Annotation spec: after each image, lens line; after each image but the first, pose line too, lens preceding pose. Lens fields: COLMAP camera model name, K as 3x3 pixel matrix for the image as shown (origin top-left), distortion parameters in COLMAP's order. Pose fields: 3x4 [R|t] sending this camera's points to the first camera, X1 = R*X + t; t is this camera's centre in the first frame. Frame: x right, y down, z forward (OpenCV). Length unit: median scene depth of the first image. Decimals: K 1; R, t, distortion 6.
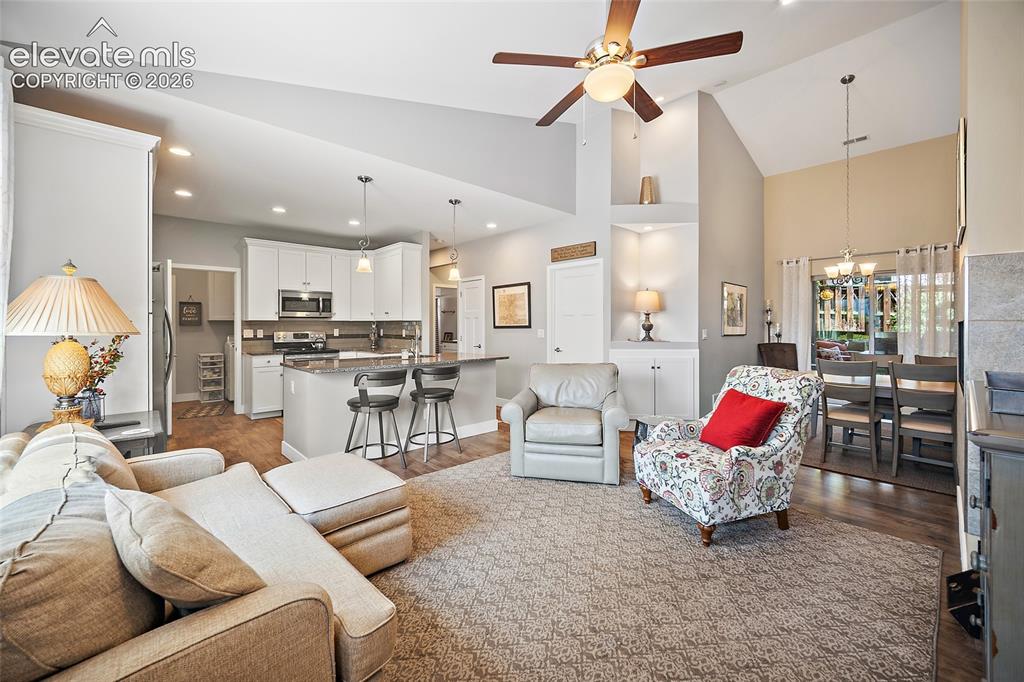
lens RADIAL K [[407.4, 0, 515.0], [0, 407.4, 328.3], [0, 0, 1]] dist [-0.001345, 0.000316]
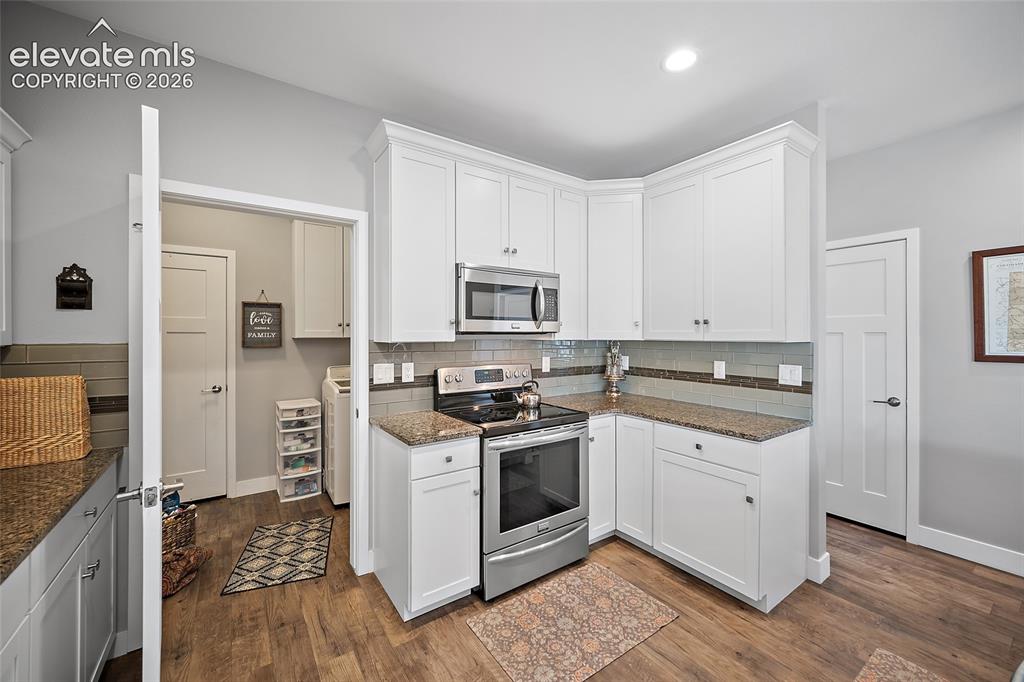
lens RADIAL K [[407.4, 0, 516.2], [0, 407.4, 335.1], [0, 0, 1]] dist [-0.001345, 0.000316]
pose [[0.989870, 0.000582, -0.141973, -0.443924], [-0.001388, 0.999983, -0.005576, -0.022052], [0.141968, 0.005716, 0.989855, 0.585293]]
